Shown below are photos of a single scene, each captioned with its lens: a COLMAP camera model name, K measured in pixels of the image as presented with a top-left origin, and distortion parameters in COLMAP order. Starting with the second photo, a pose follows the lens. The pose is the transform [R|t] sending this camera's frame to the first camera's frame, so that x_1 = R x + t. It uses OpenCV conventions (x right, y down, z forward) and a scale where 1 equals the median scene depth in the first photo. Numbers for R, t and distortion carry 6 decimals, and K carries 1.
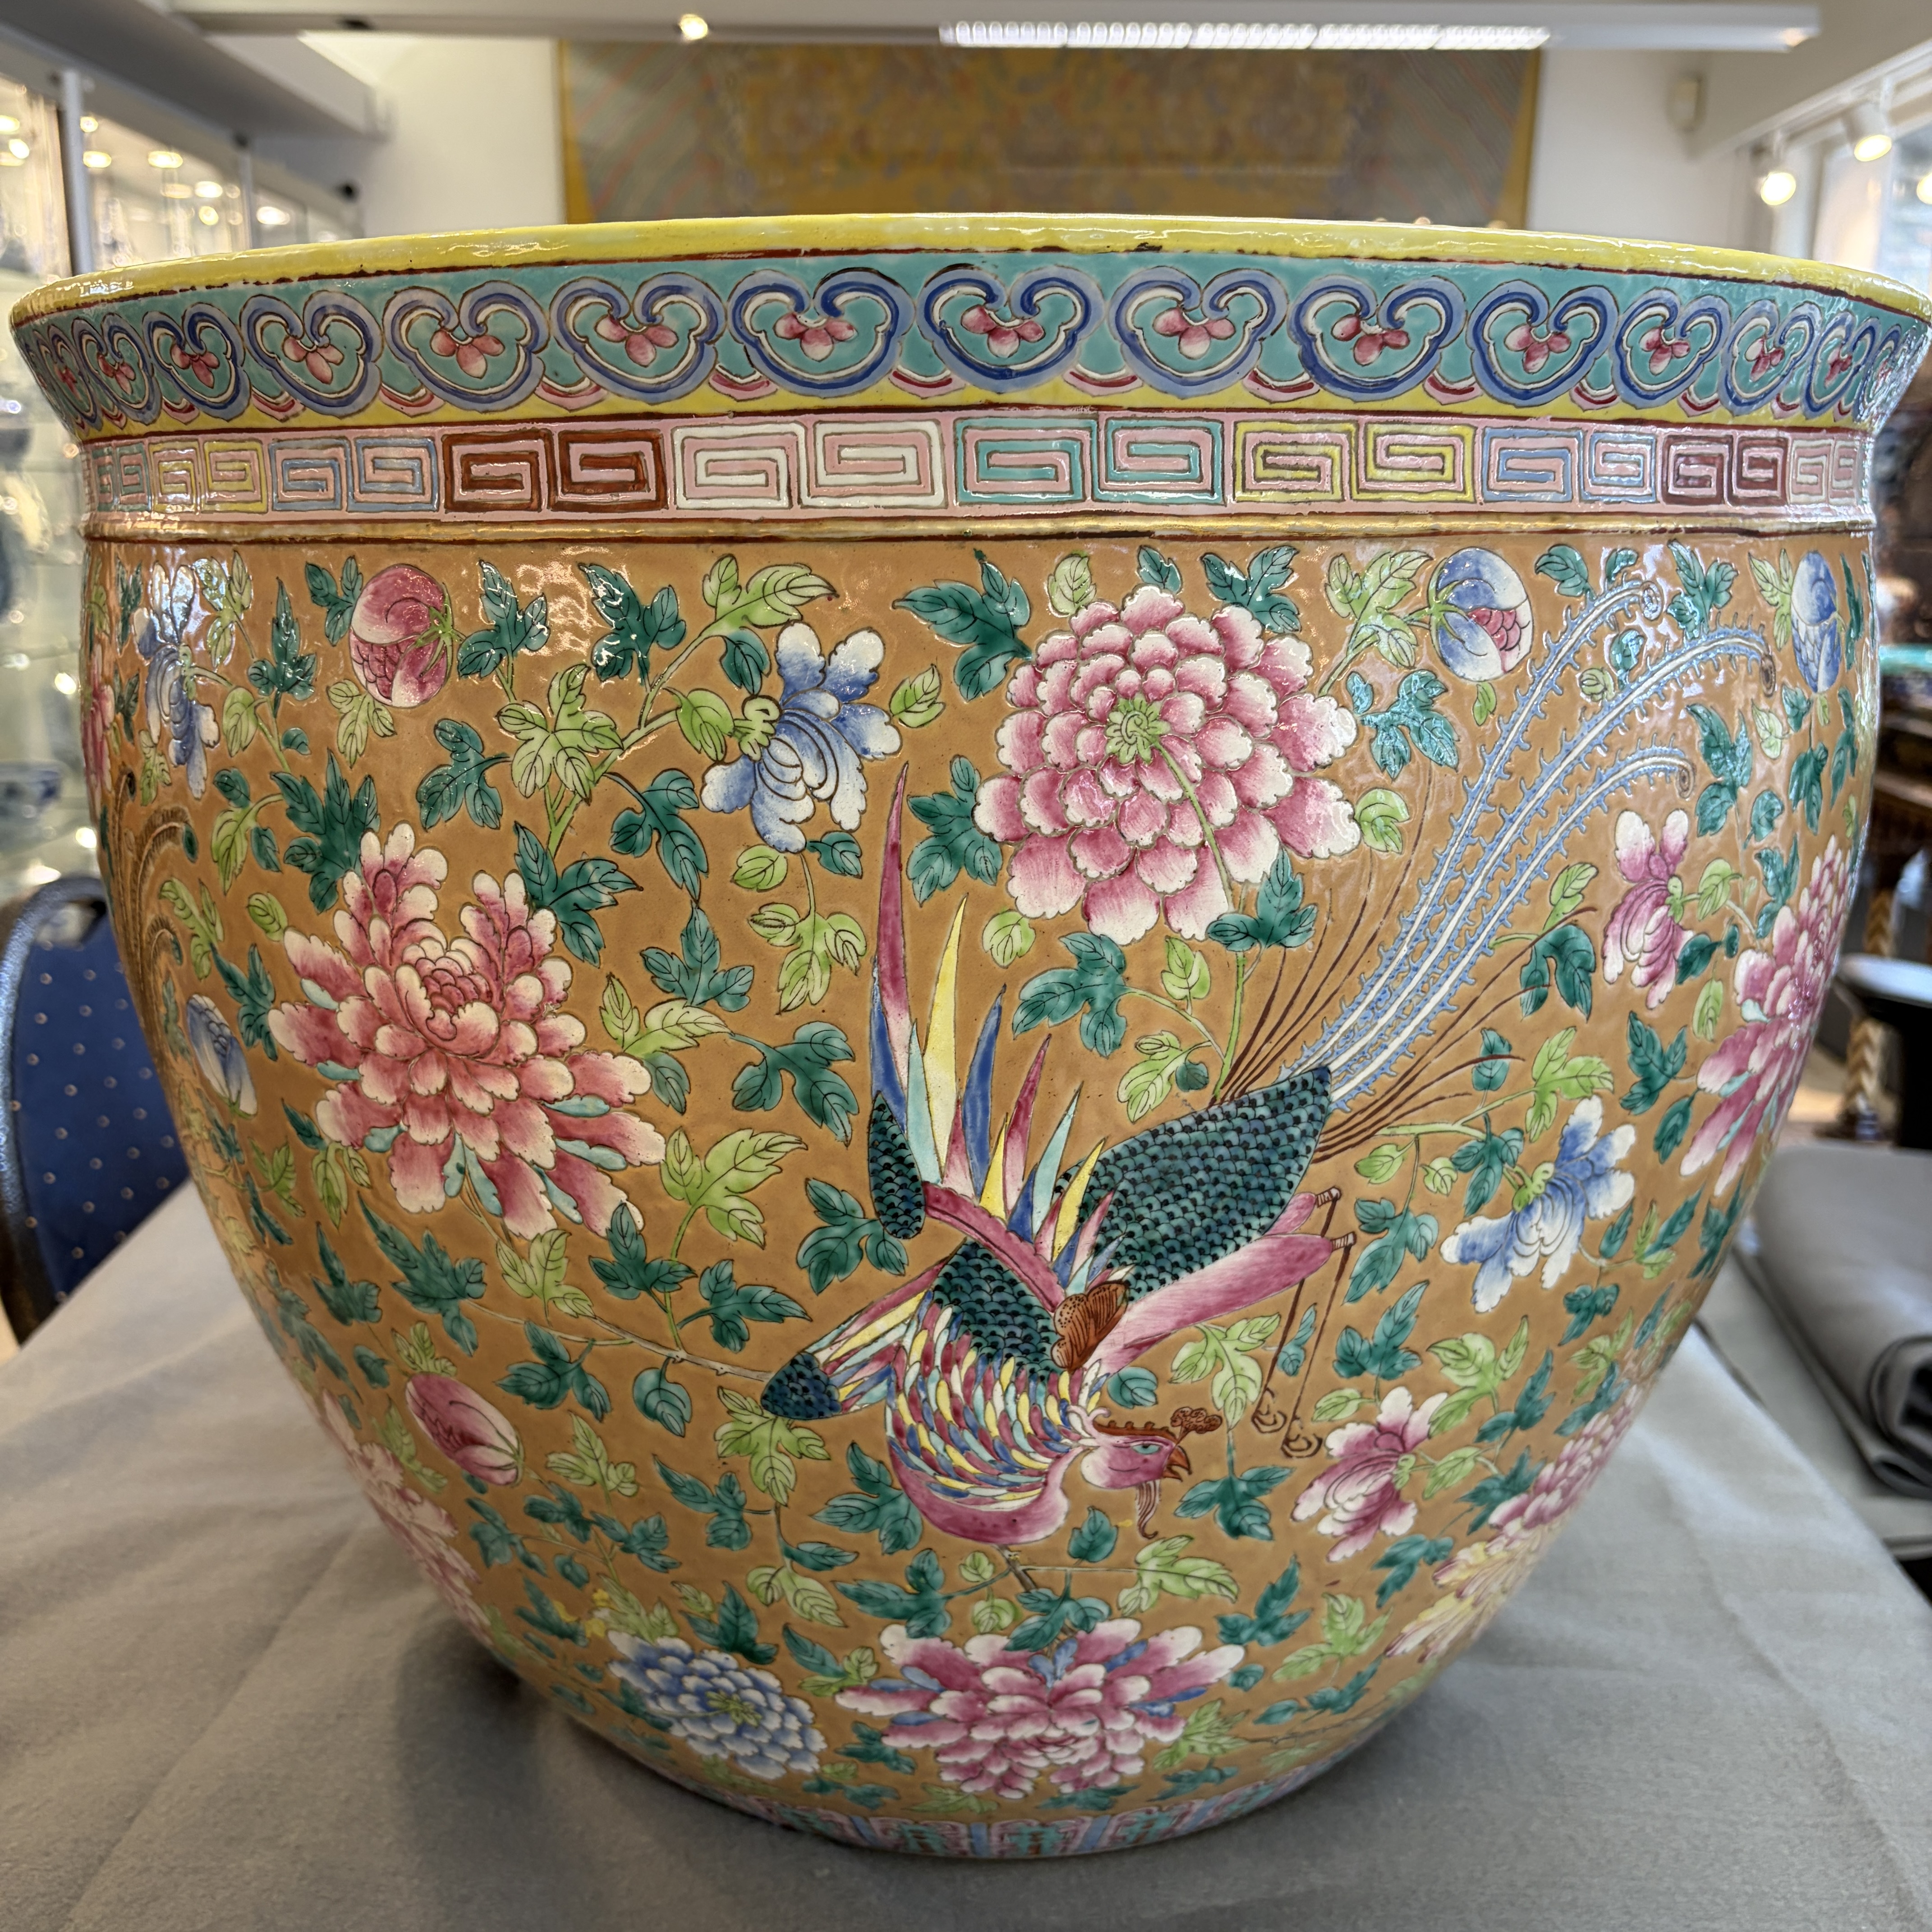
lens RADIAL K [[1971.2, 0, 966.0], [0, 1971.2, 966.0], [0, 0, 1]] dist [0.232455, -0.999652]
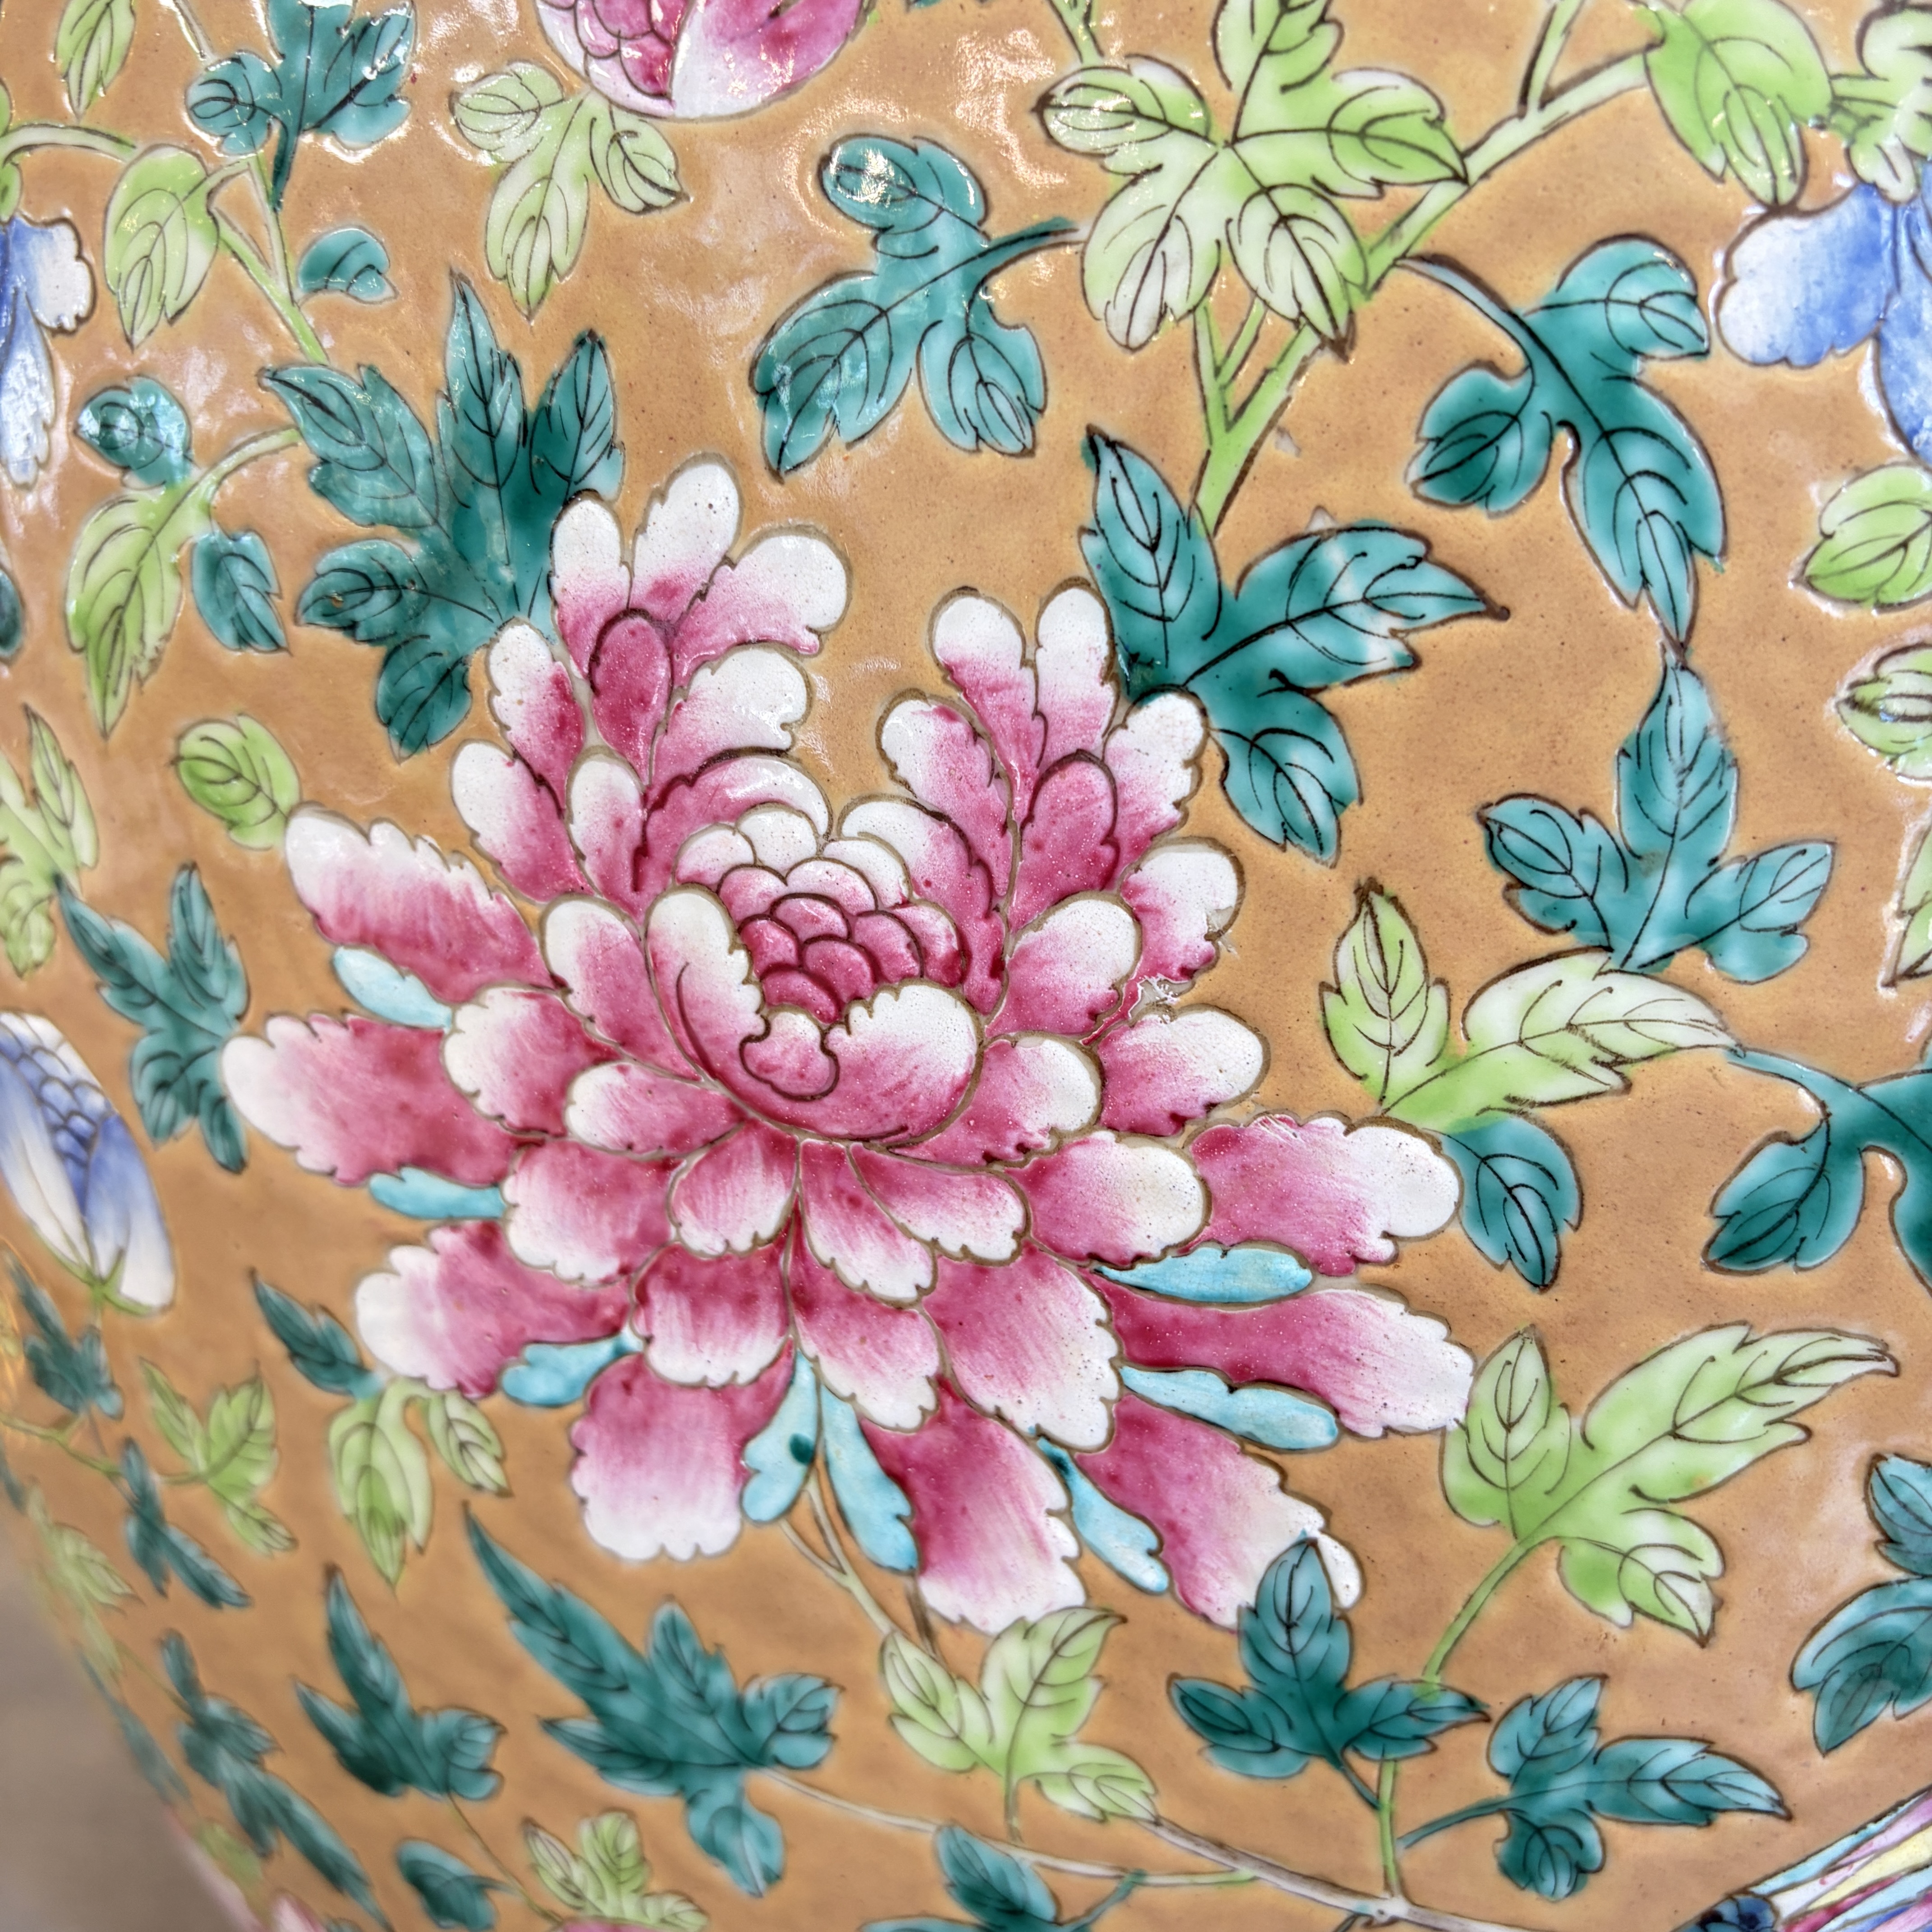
lens RADIAL K [[1973.9, 0, 966.0], [0, 1973.9, 966.0], [0, 0, 1]] dist [-0.008271, -0.007096]
pose [[0.988776, -0.020812, 0.147952, -0.282072], [0.026554, 0.998965, -0.036940, 0.027242], [-0.147030, 0.040454, 0.988305, 0.646684]]
